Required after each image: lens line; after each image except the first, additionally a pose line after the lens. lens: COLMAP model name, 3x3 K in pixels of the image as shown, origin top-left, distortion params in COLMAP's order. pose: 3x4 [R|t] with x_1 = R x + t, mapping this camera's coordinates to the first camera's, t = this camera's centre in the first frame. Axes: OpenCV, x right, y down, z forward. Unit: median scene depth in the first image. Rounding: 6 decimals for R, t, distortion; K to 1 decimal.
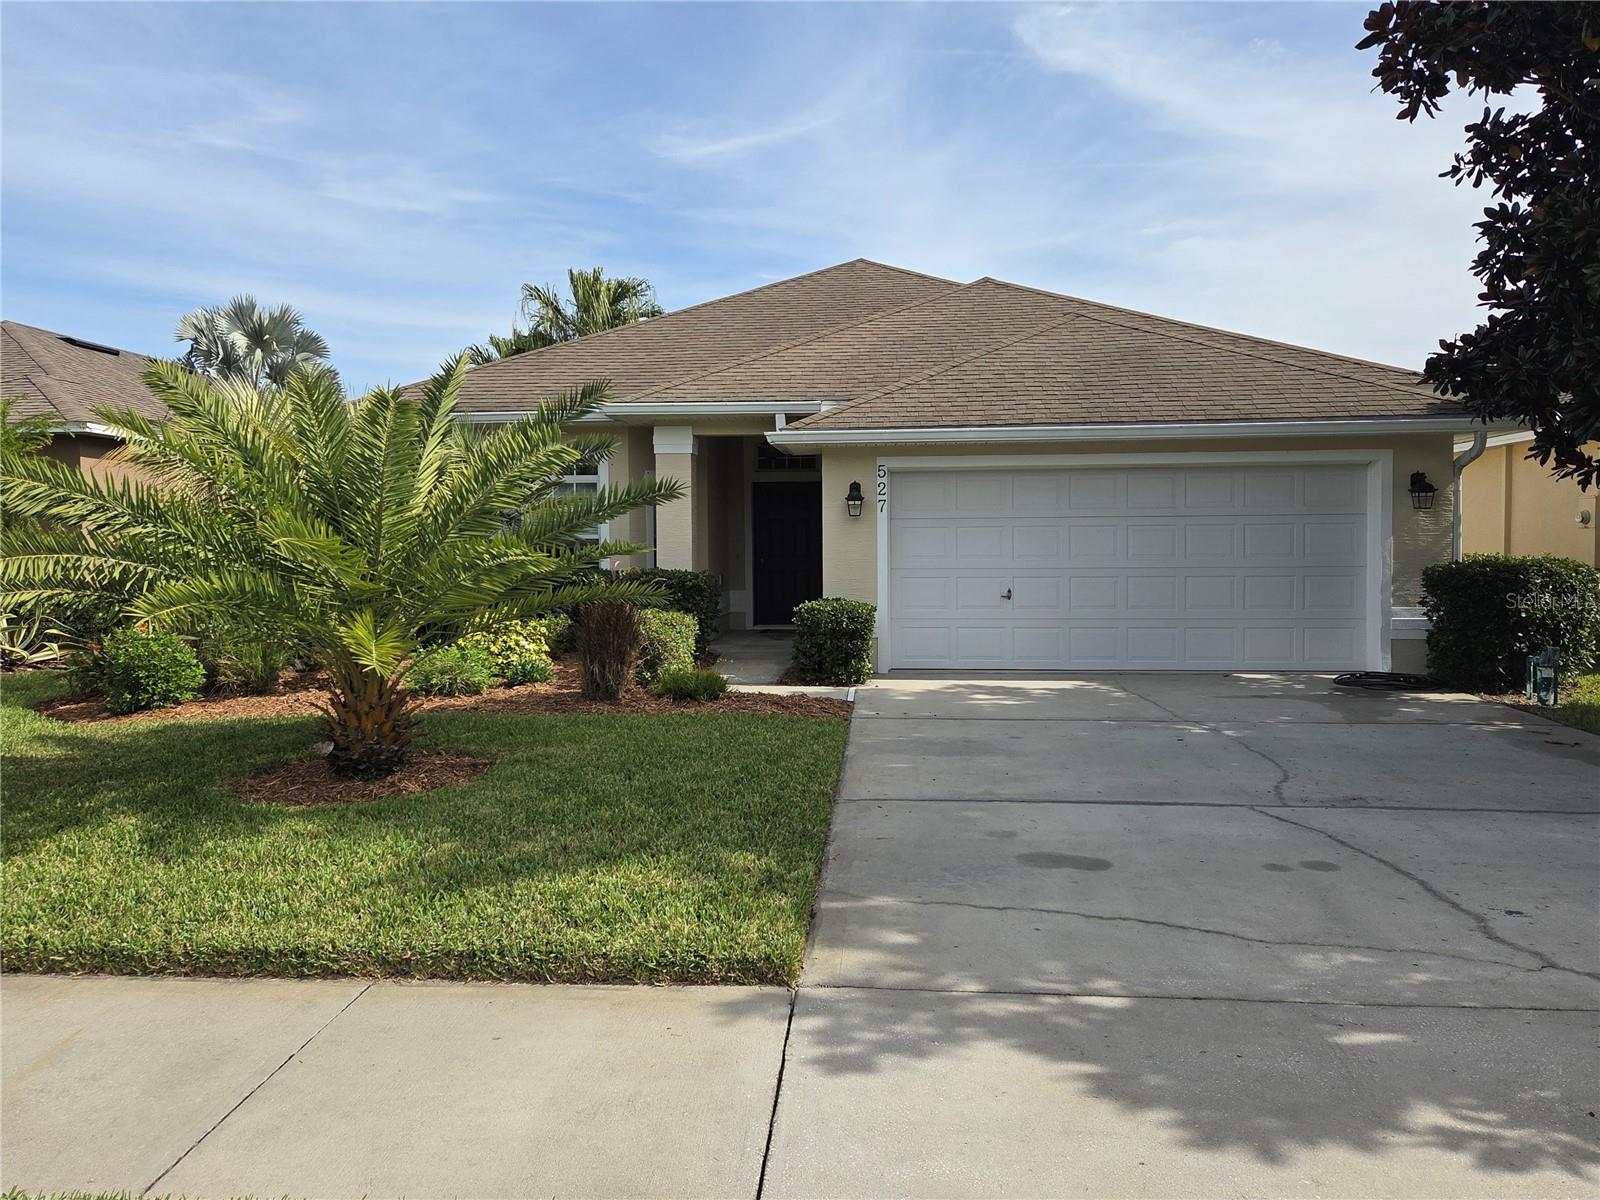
lens RADIAL K [[1141.8, 0, 796.5], [0, 1141.8, 597.4], [0, 0, 1]] dist [0.012476, -0.000466]
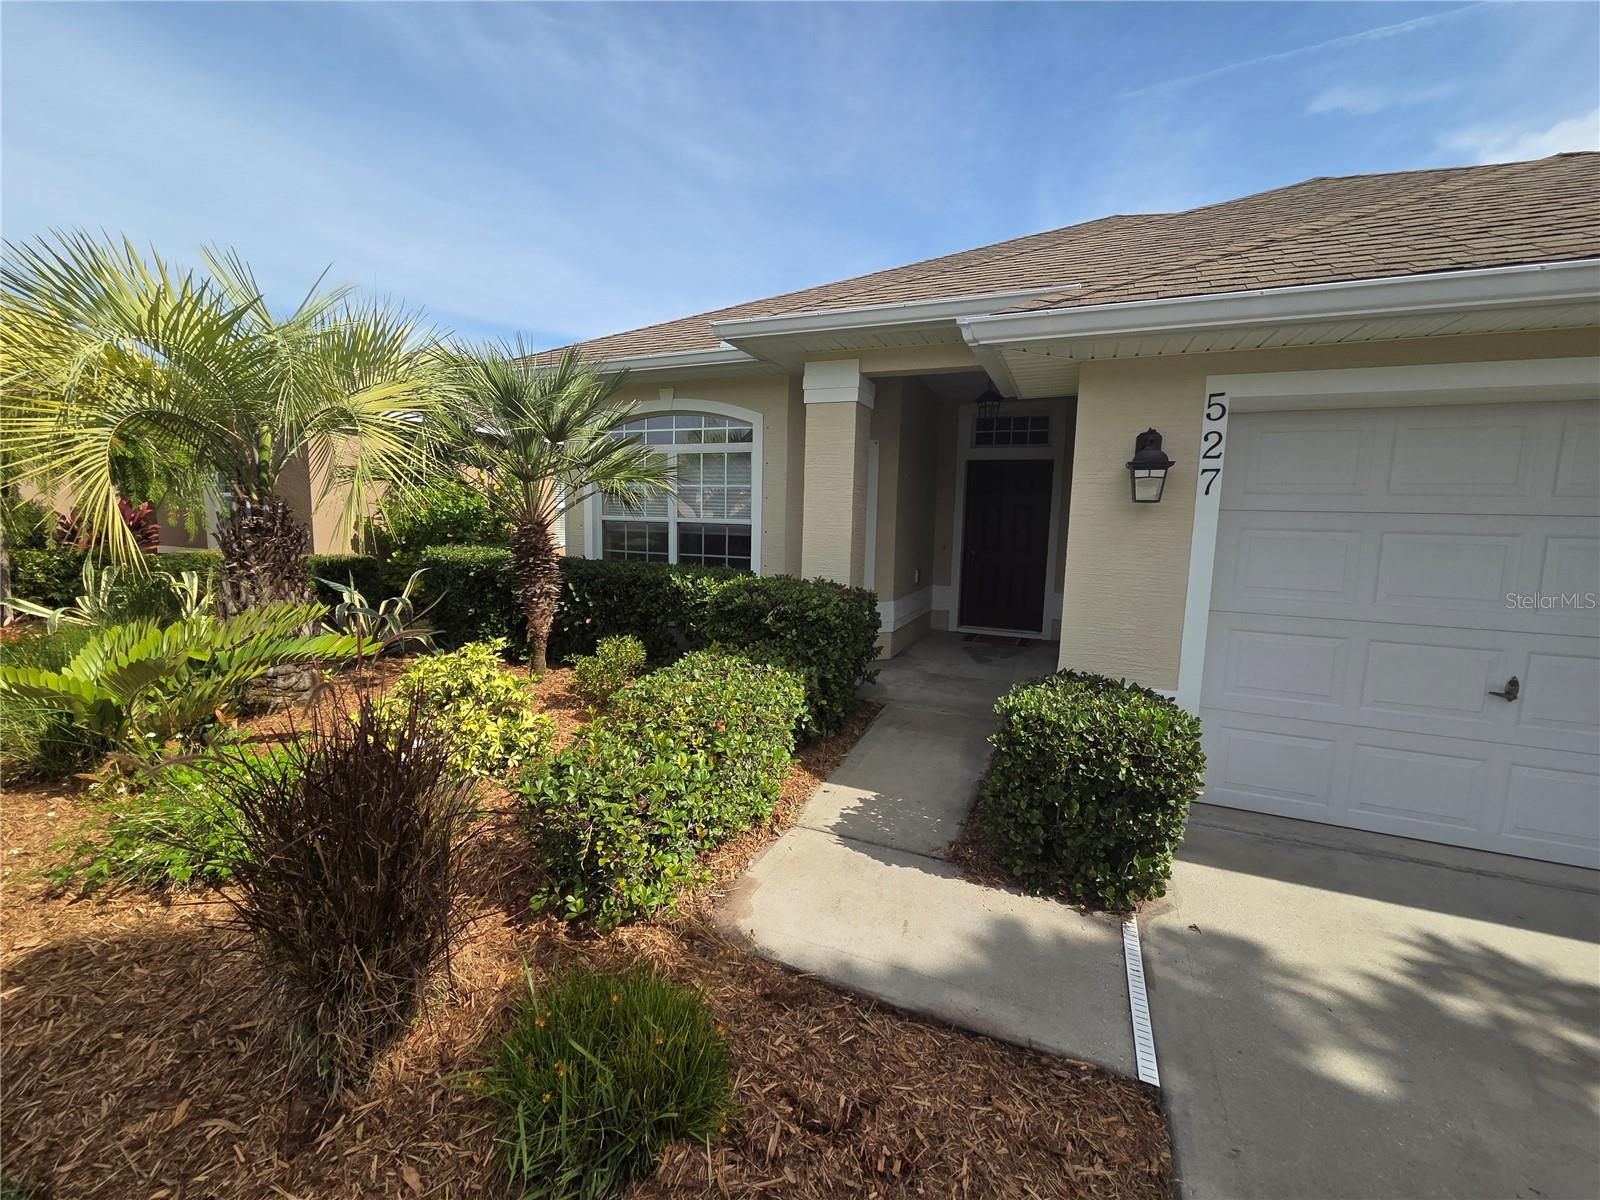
lens RADIAL K [[646.7, 0, 799.6], [0, 646.7, 598.2], [0, 0, 1]] dist [-0.002105, -0.000091]
pose [[0.947059, 0.070310, -0.313266, 0.001516], [-0.046039, 0.995383, 0.084222, -0.046227], [0.317741, -0.065341, 0.945923, 0.680131]]
